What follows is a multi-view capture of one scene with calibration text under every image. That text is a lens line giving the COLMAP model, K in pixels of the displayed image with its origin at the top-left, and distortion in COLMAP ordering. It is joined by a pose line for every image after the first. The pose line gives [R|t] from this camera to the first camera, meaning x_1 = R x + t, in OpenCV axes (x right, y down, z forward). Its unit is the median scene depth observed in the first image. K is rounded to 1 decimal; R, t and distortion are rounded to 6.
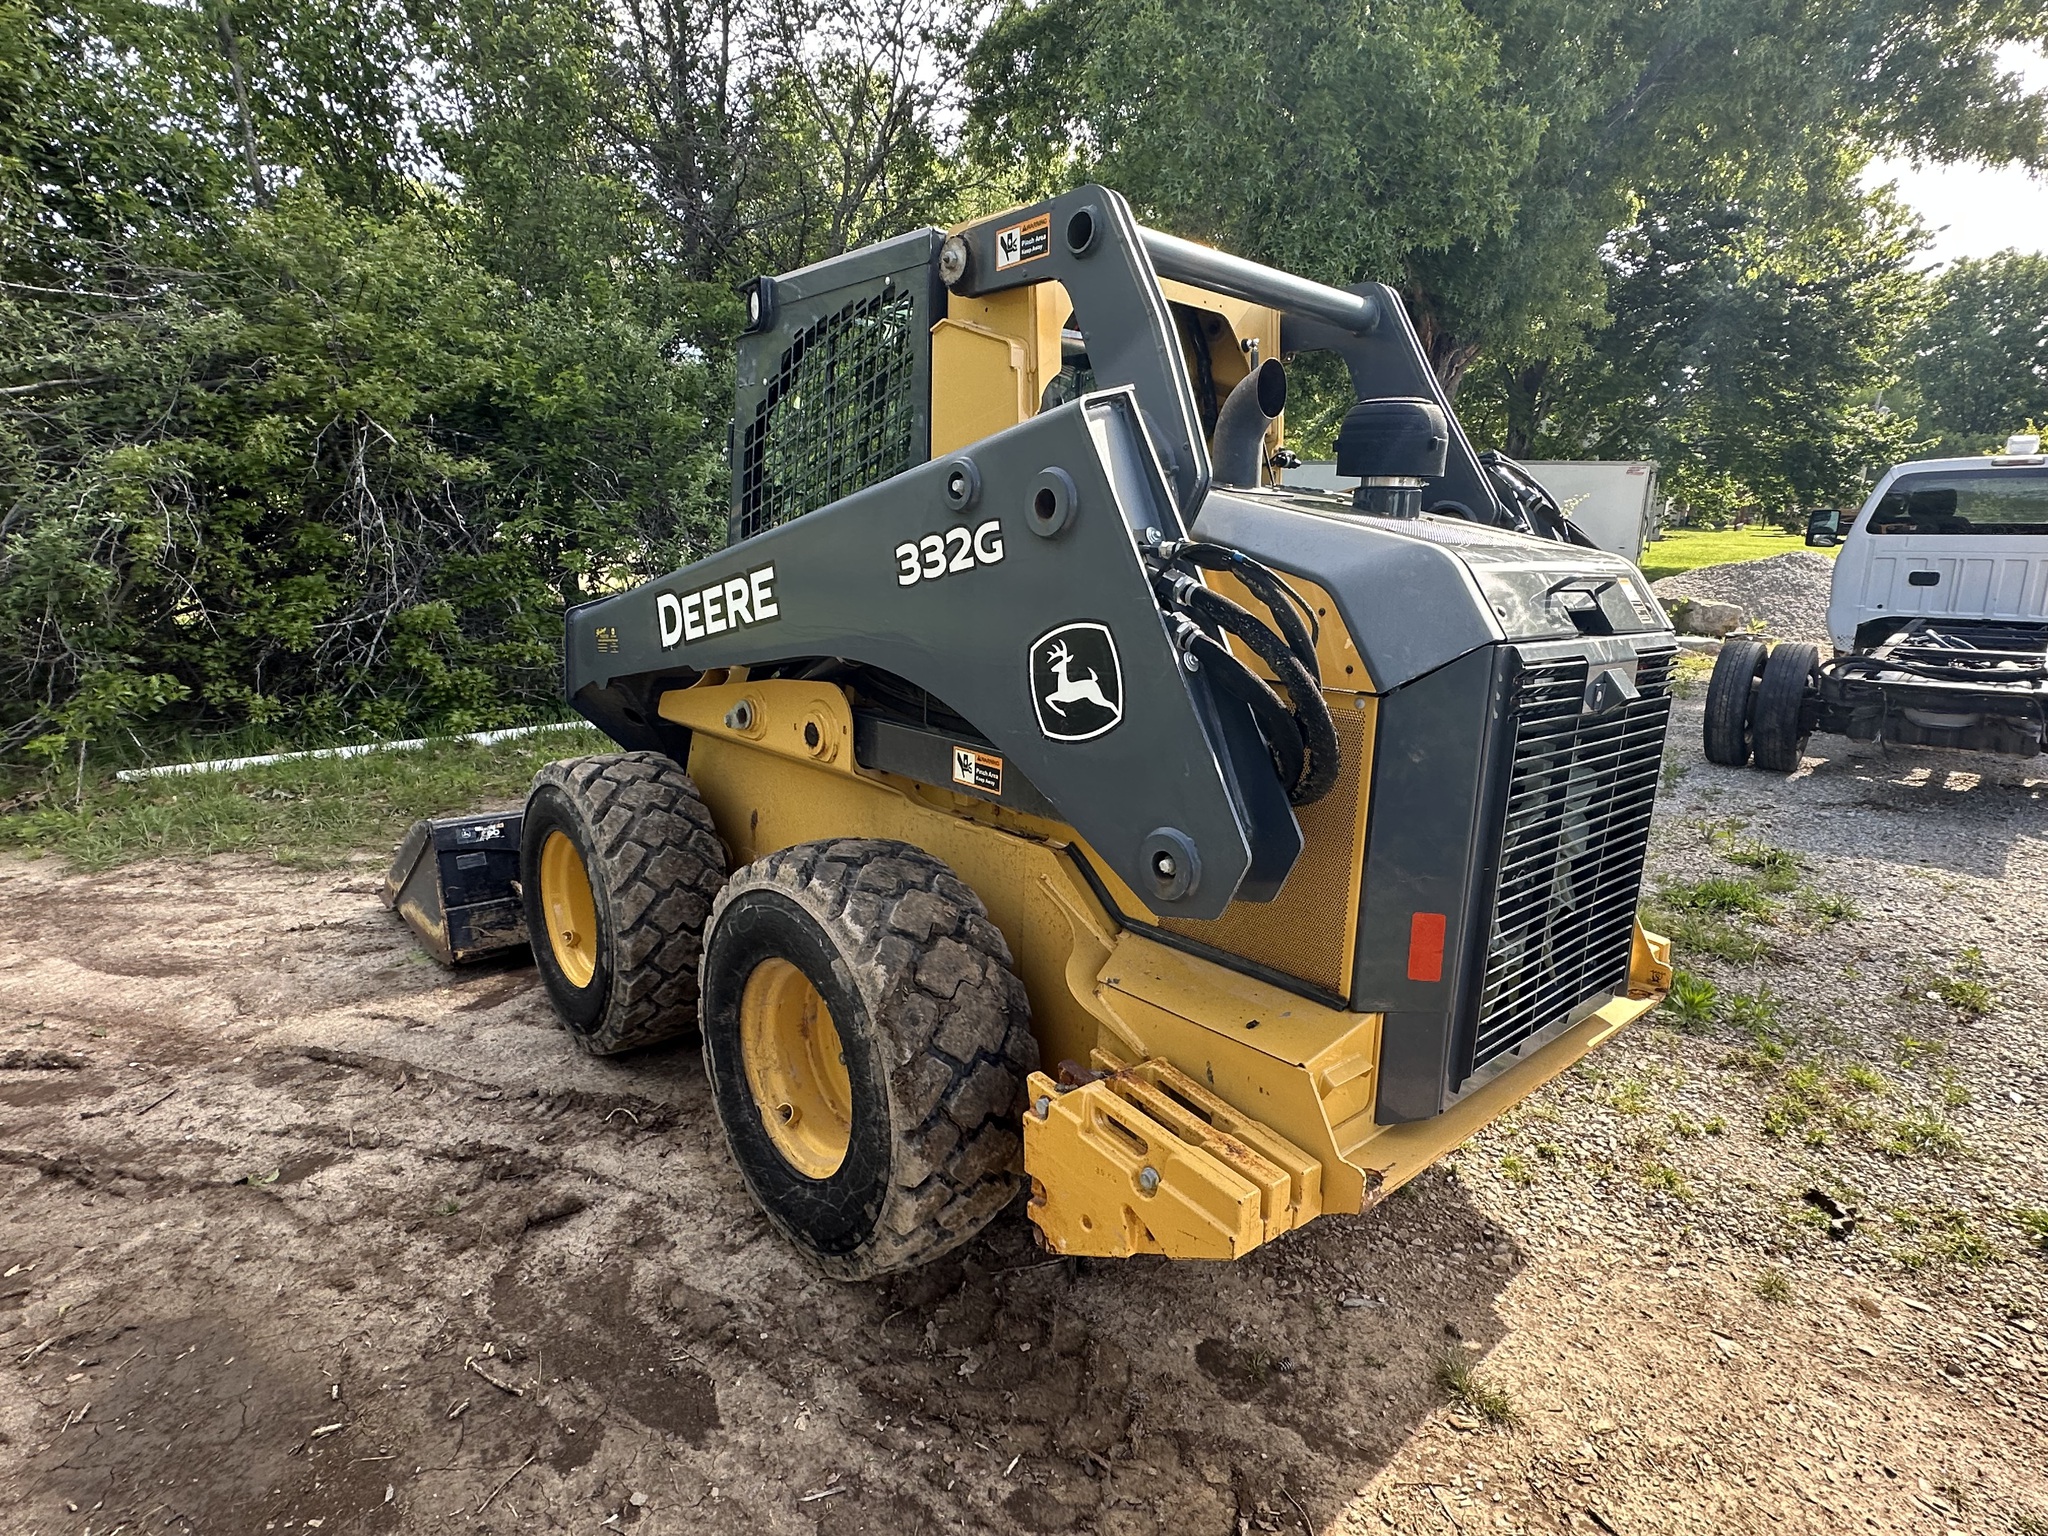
lens RADIAL K [[1077.2, 0, 1030.0], [0, 1077.2, 780.5], [0, 0, 1]] dist [0.002181, -0.002247]
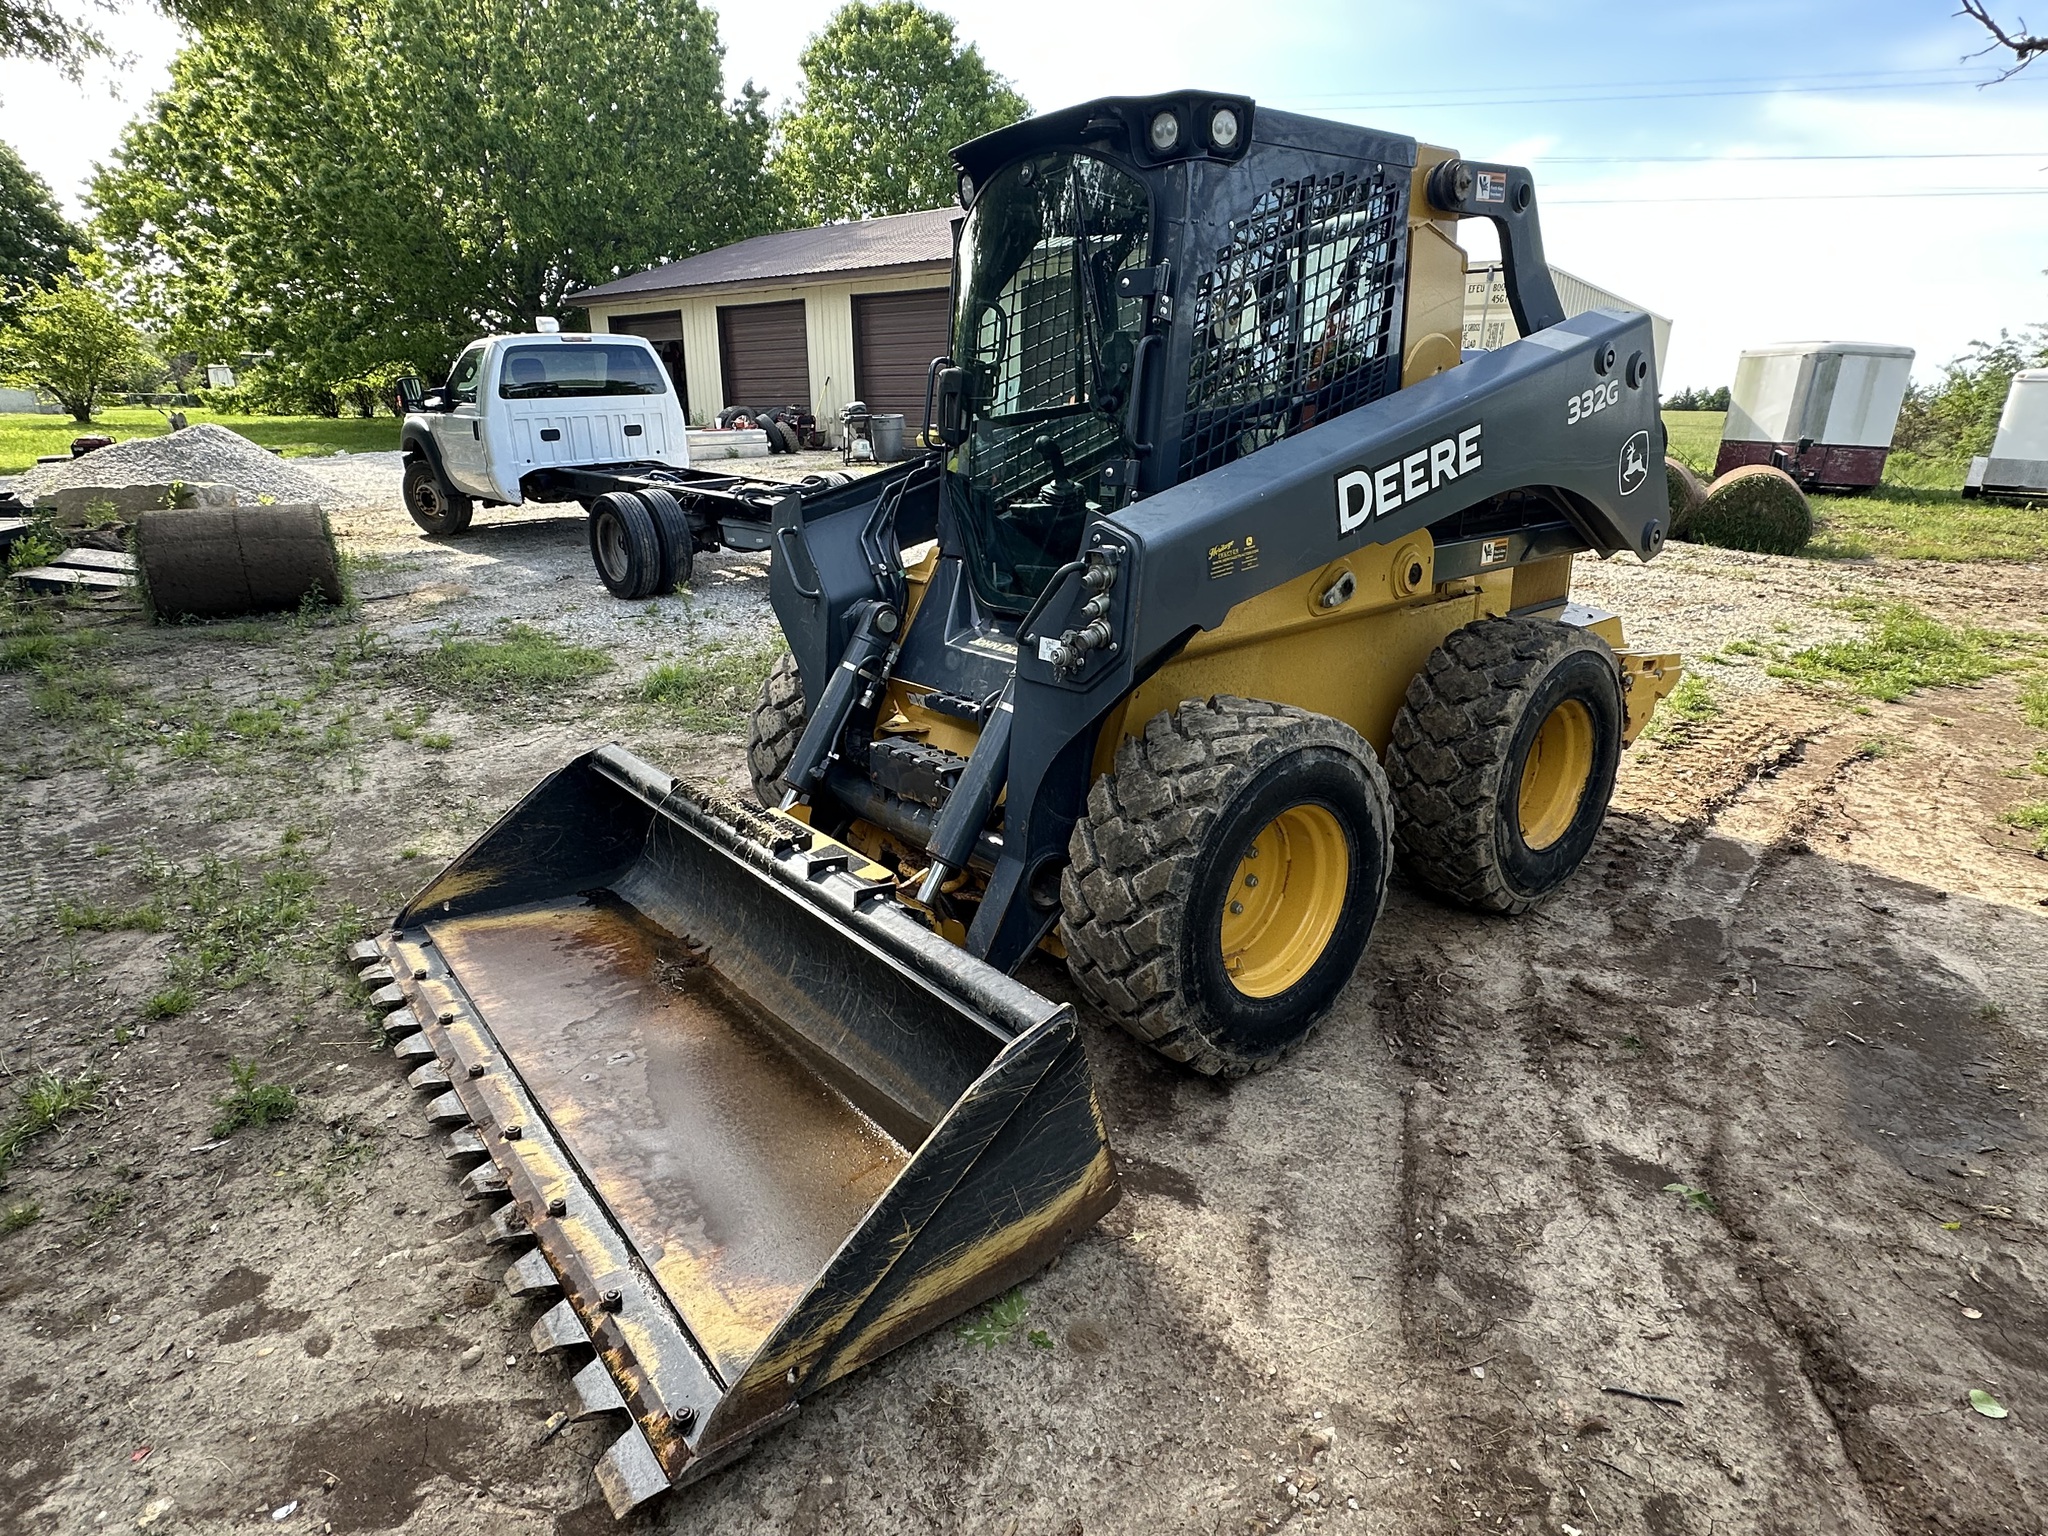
lens RADIAL K [[1077.2, 0, 1010.9], [0, 1077.2, 775.7], [0, 0, 1]] dist [0.002181, -0.002247]
pose [[0.065213, -0.350039, 0.934462, -1.514678], [0.248348, 0.912683, 0.324550, -0.358043], [-0.966473, 0.210907, 0.146450, 1.404276]]
